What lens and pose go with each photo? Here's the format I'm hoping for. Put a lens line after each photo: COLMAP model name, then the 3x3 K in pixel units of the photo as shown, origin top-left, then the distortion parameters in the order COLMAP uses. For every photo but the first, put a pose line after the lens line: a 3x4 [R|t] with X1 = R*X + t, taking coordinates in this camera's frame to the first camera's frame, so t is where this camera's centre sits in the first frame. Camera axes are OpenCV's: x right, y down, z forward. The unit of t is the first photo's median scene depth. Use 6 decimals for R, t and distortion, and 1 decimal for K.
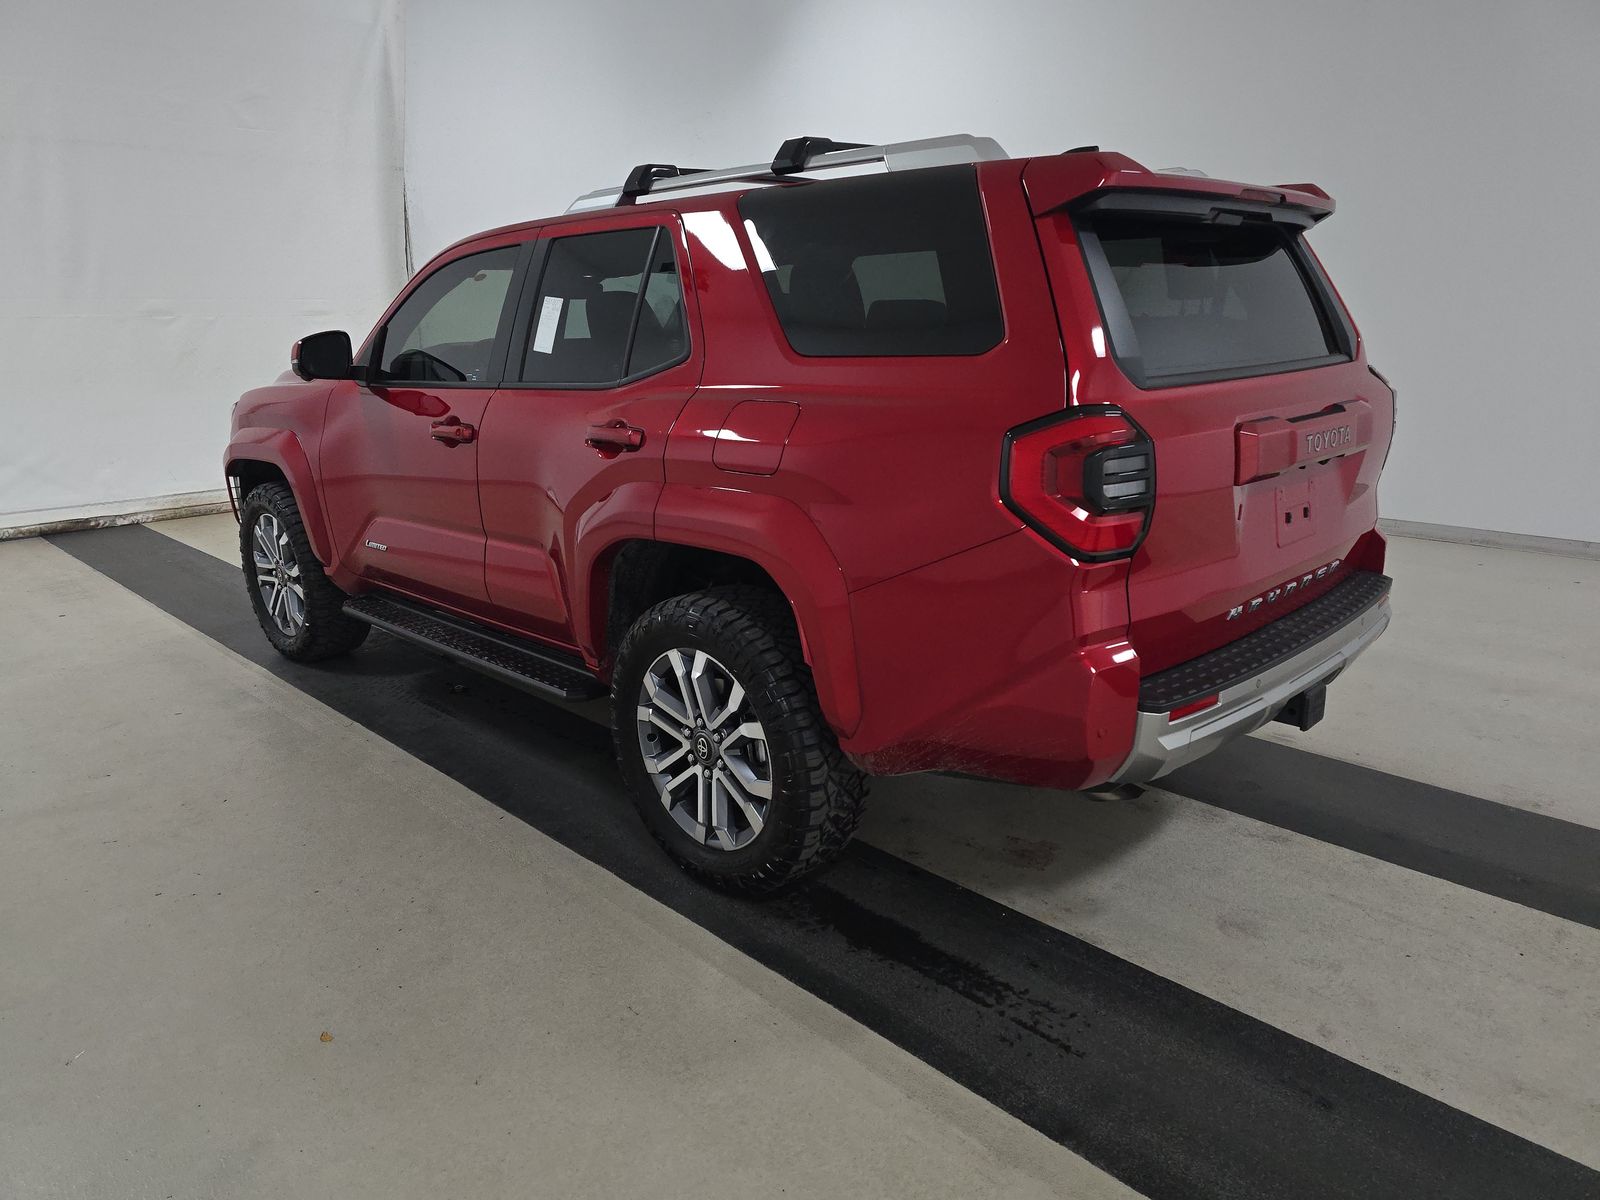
lens RADIAL K [[1099.1, 0, 800.0], [0, 1099.1, 600.0], [0, 0, 1]] dist [0.008533, 0.004555]
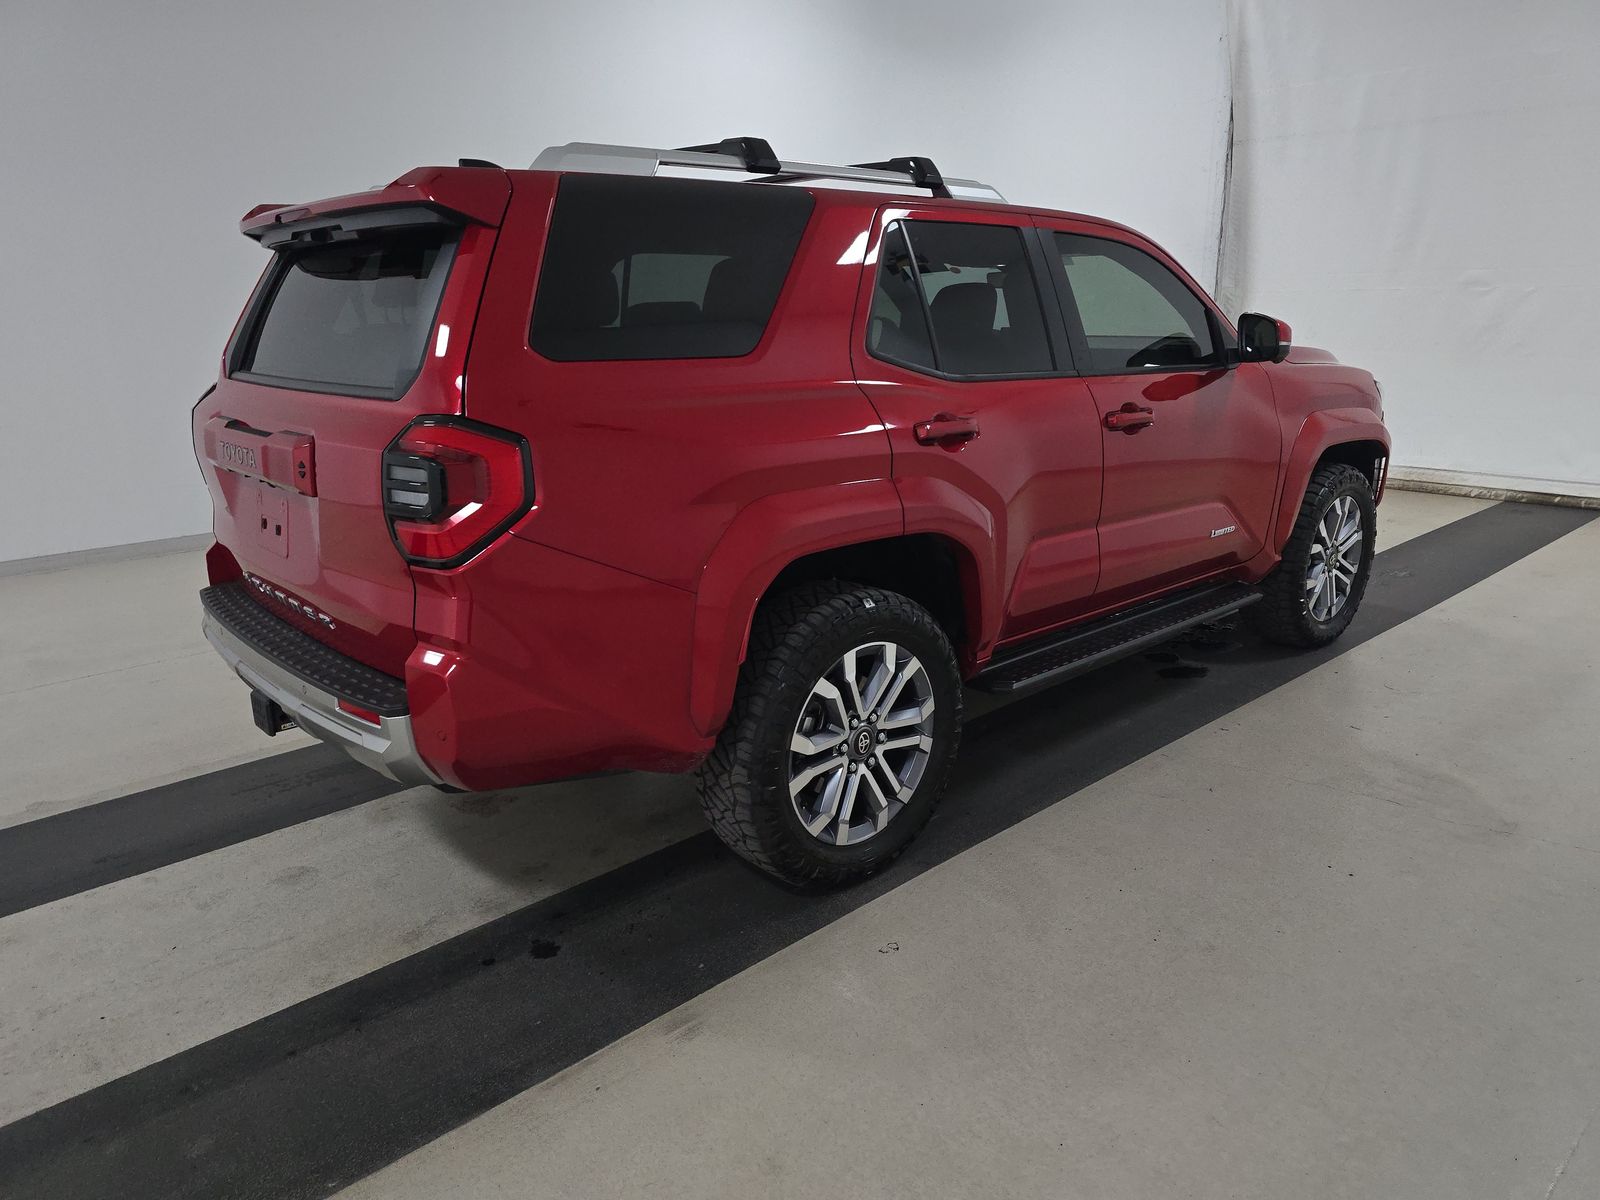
lens RADIAL K [[1087.5, 0, 793.4], [0, 1087.5, 628.8], [0, 0, 1]] dist [0.026852, -0.001625]
pose [[-0.072110, 0.304909, -0.949648, 1.198913], [-0.240092, 0.918823, 0.313242, -0.363242], [0.968068, 0.250590, 0.006950, 1.263796]]
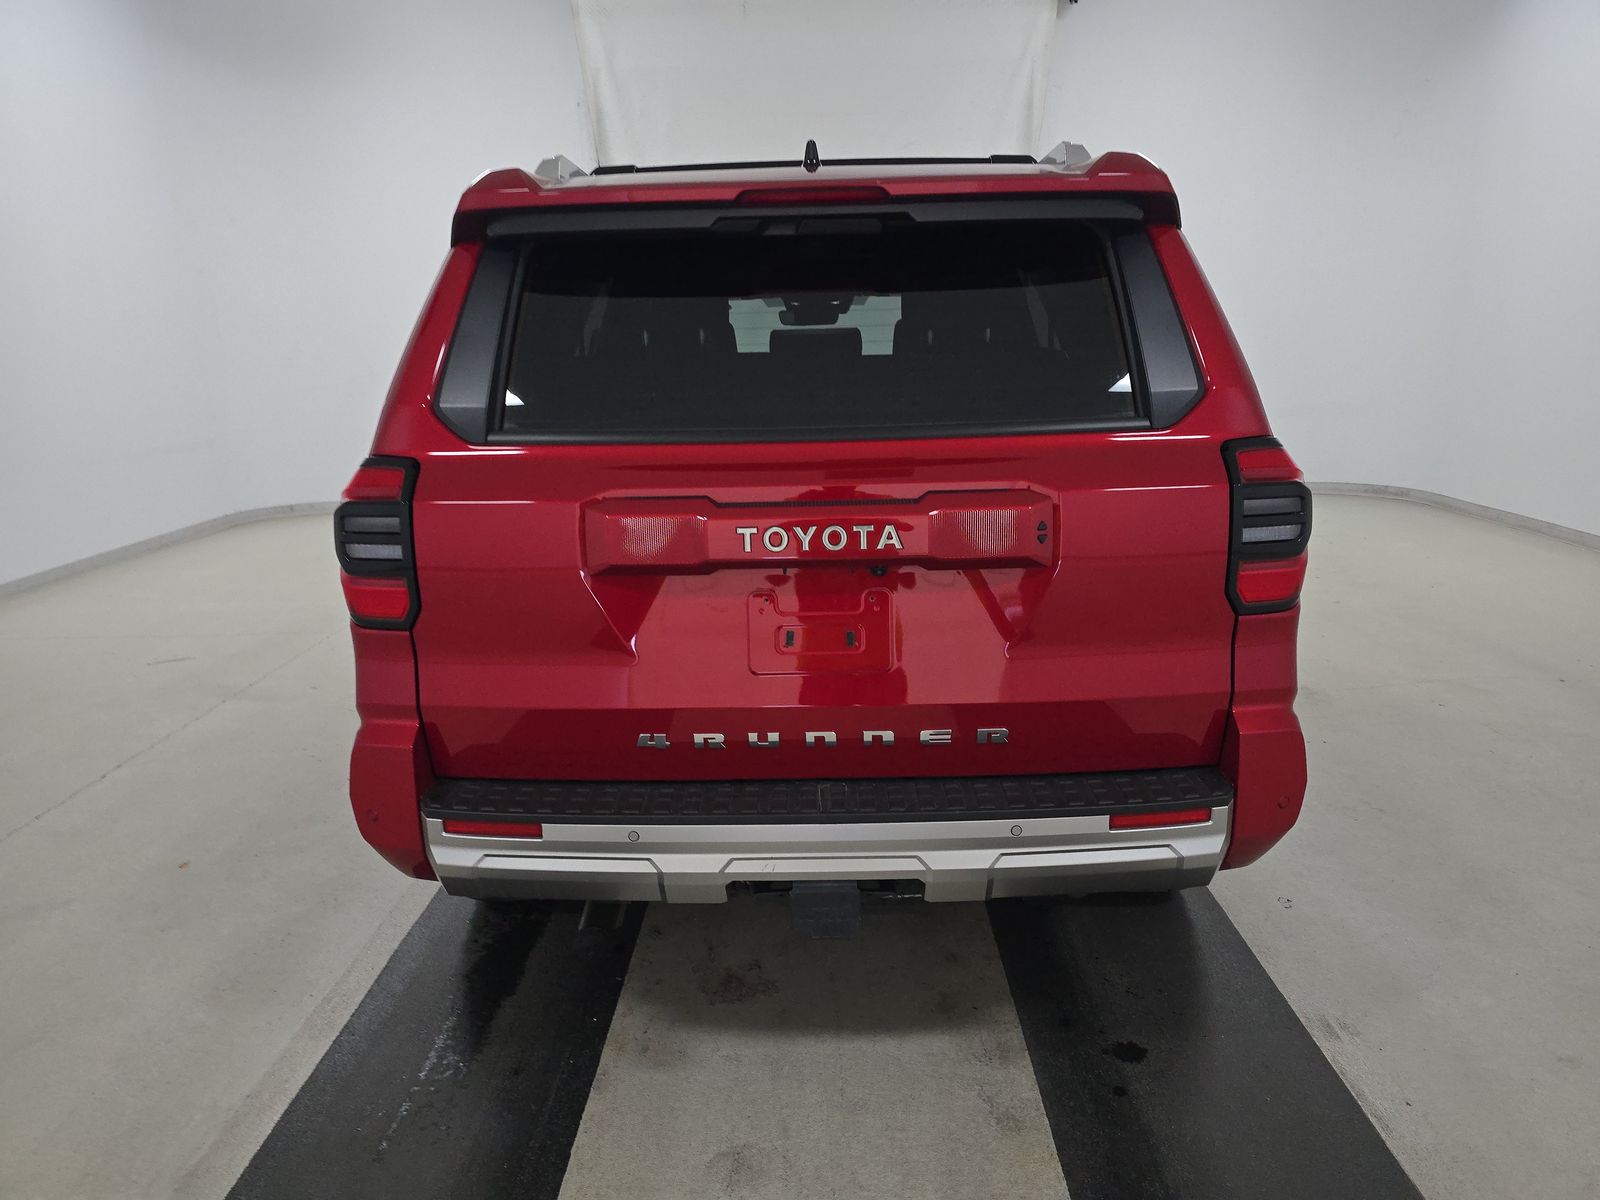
lens RADIAL K [[1099.1, 0, 800.0], [0, 1099.1, 600.0], [0, 0, 1]] dist [0.008533, 0.004555]
pose [[0.691288, 0.174715, -0.701139, 0.788015], [-0.181741, 0.981175, 0.065308, -0.123529], [0.699351, 0.082279, 0.710027, 0.413318]]
